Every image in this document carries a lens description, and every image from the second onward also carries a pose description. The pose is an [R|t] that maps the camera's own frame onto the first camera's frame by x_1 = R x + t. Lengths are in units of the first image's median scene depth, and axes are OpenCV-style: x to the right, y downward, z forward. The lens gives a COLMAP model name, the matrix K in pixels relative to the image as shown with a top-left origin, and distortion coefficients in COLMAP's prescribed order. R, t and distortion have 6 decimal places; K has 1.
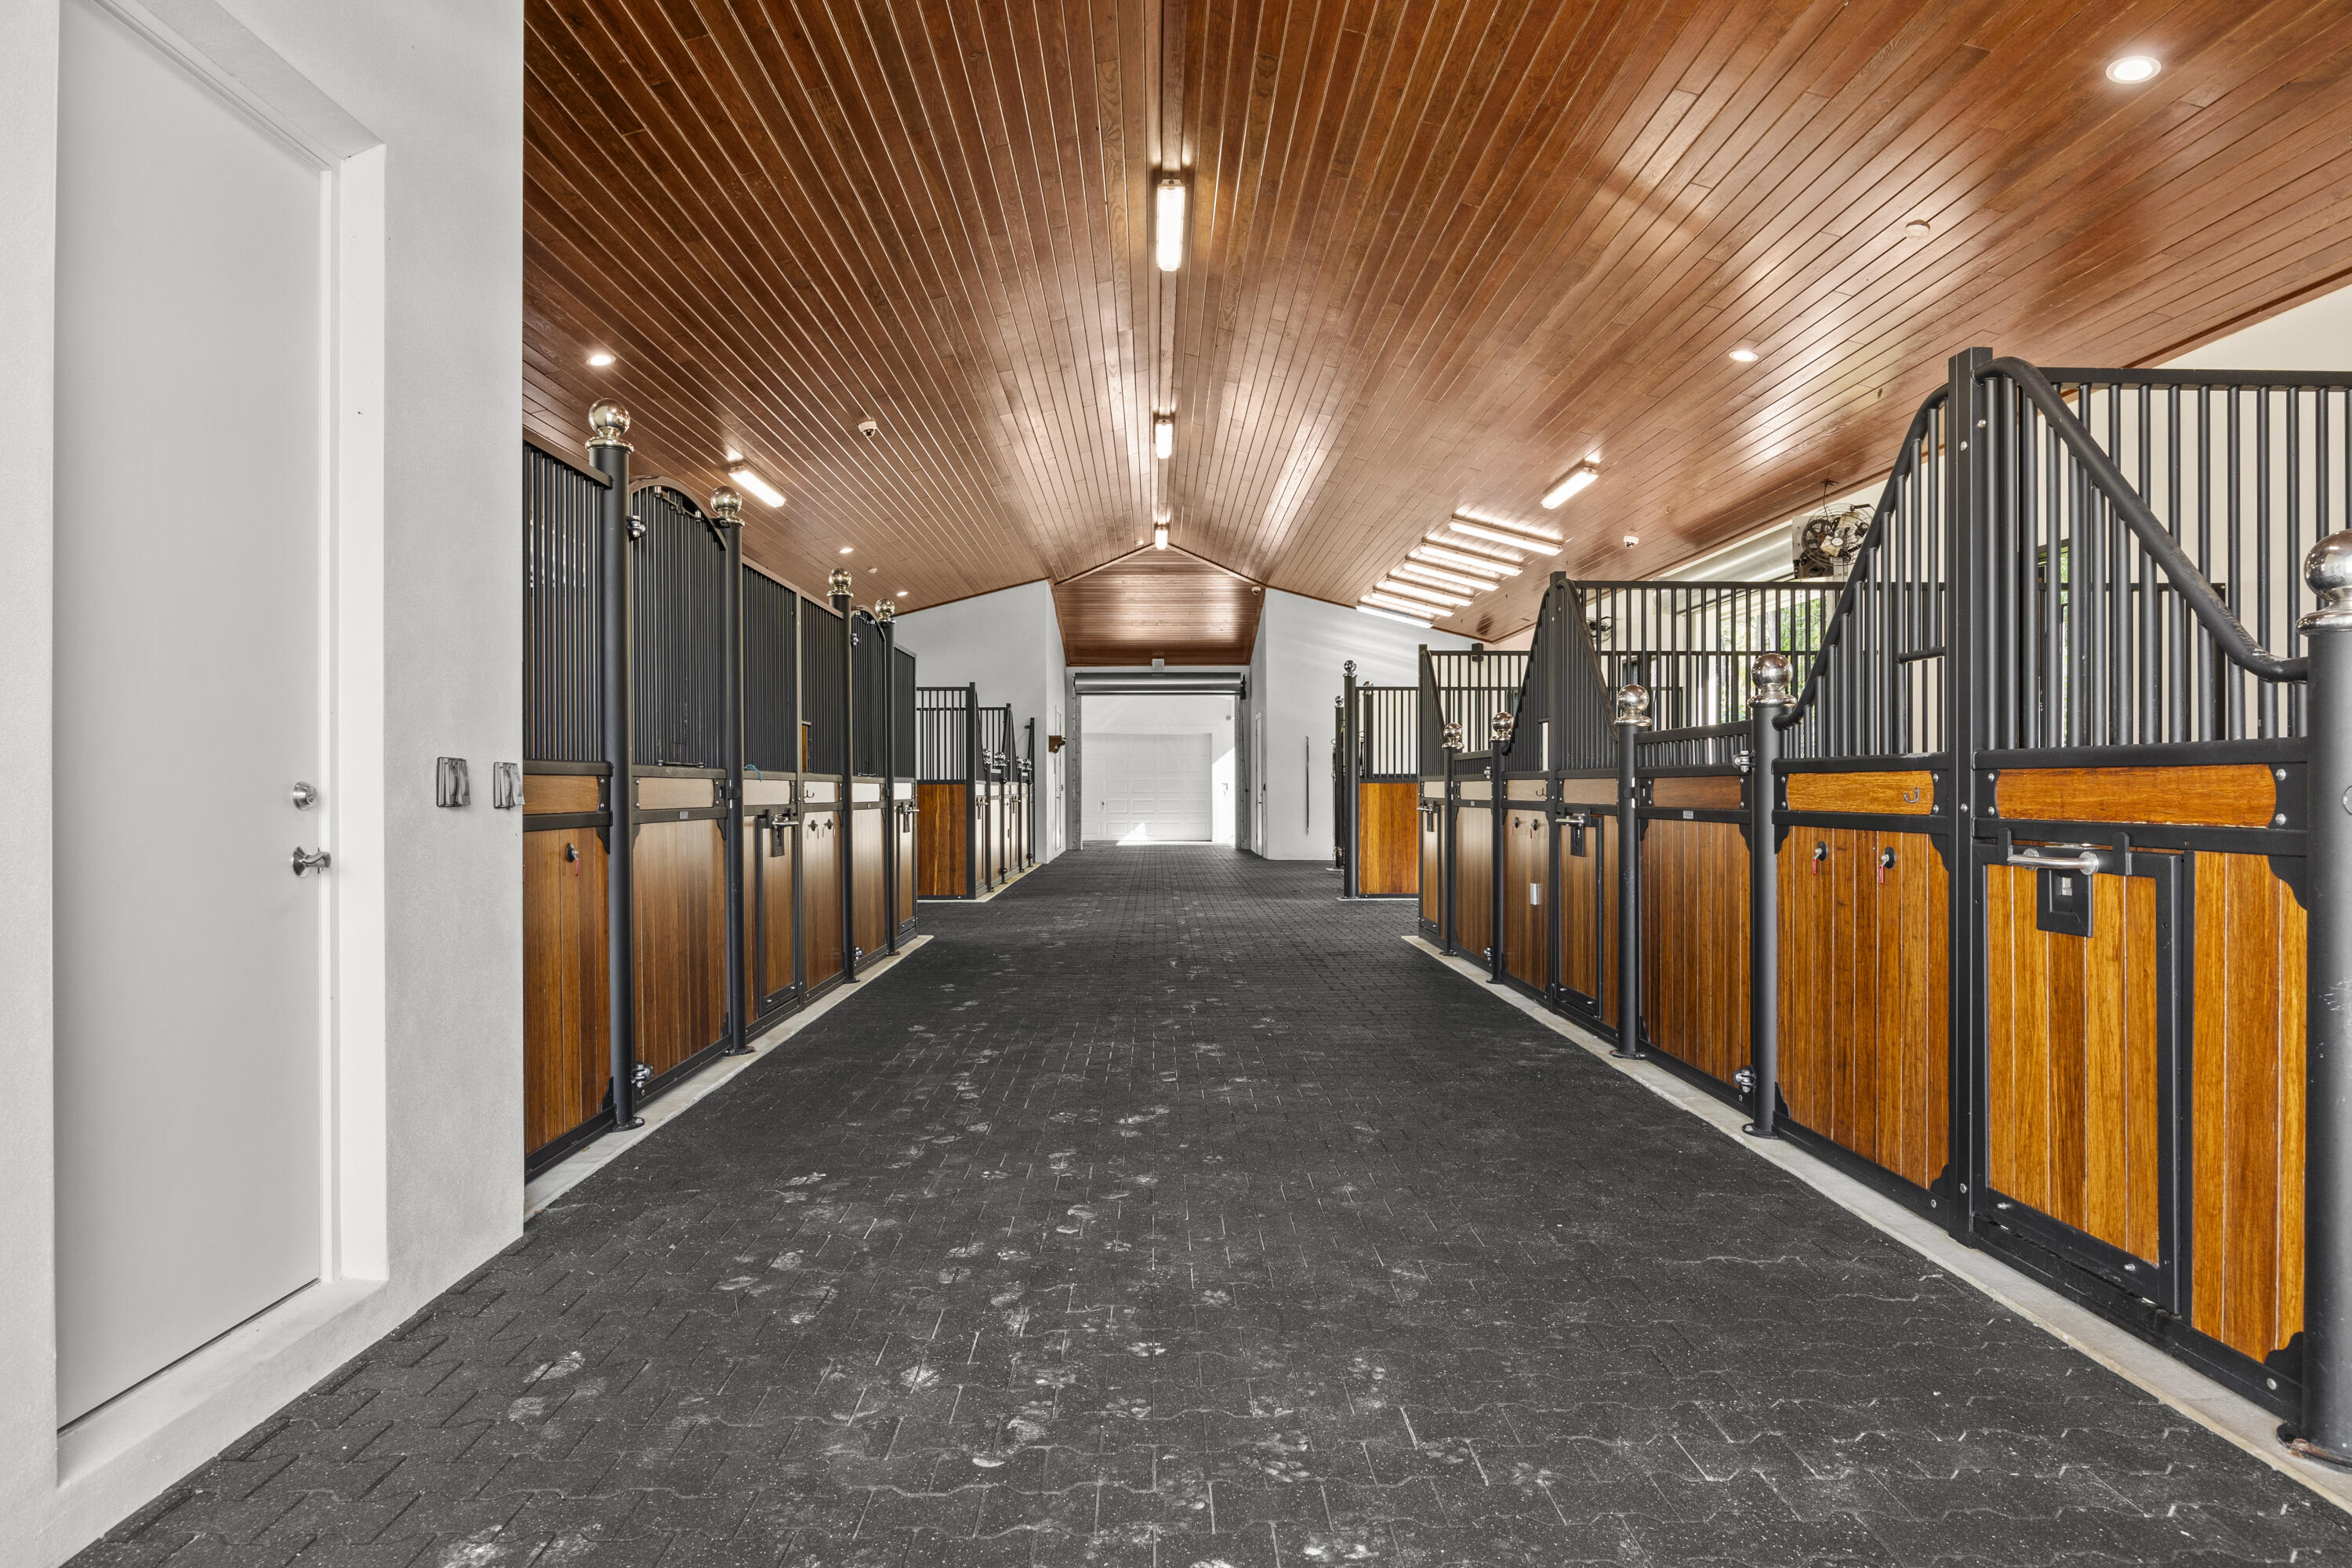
lens RADIAL K [[1423.4, 0, 1175.3], [0, 1423.4, 786.9], [0, 0, 1]] dist [-0.001316, 0.000077]
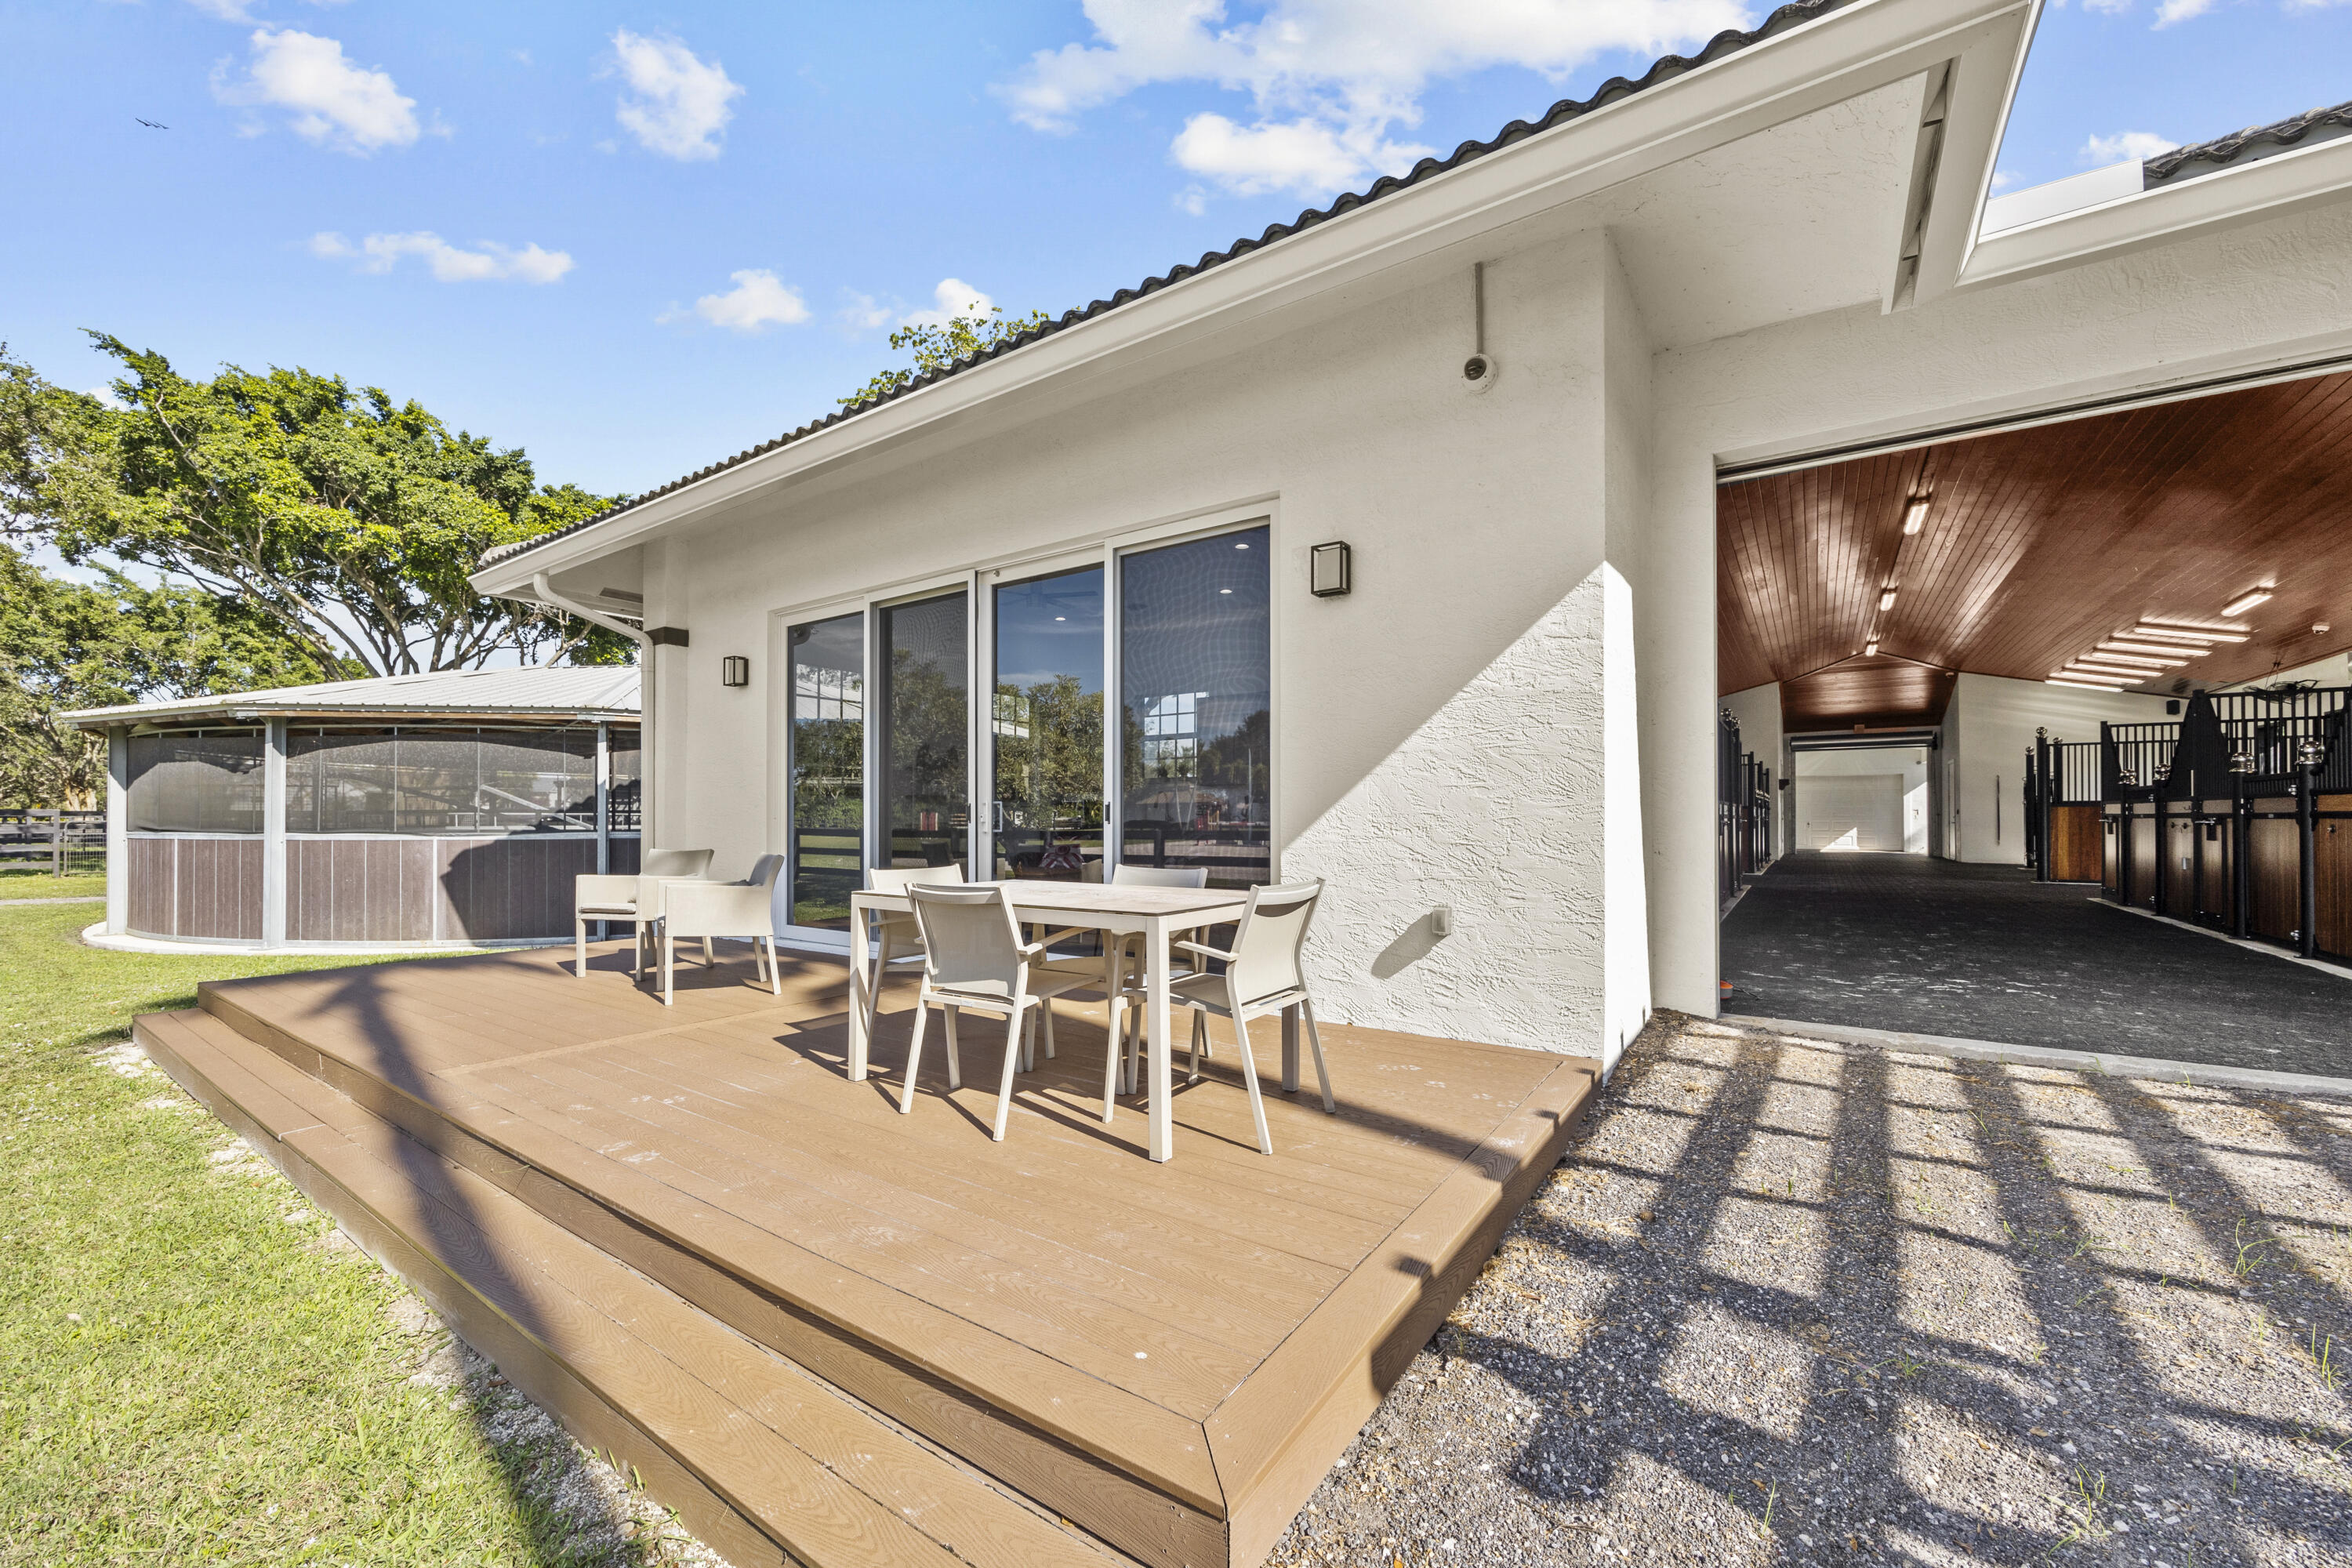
lens RADIAL K [[925.6, 0, 1171.1], [0, 925.6, 812.2], [0, 0, 1]] dist [0.001053, 0.000093]
pose [[0.809038, -0.004298, -0.587741, -0.066585], [0.001949, 0.999987, -0.004630, 0.007962], [0.587753, 0.002600, 0.809036, -0.481670]]
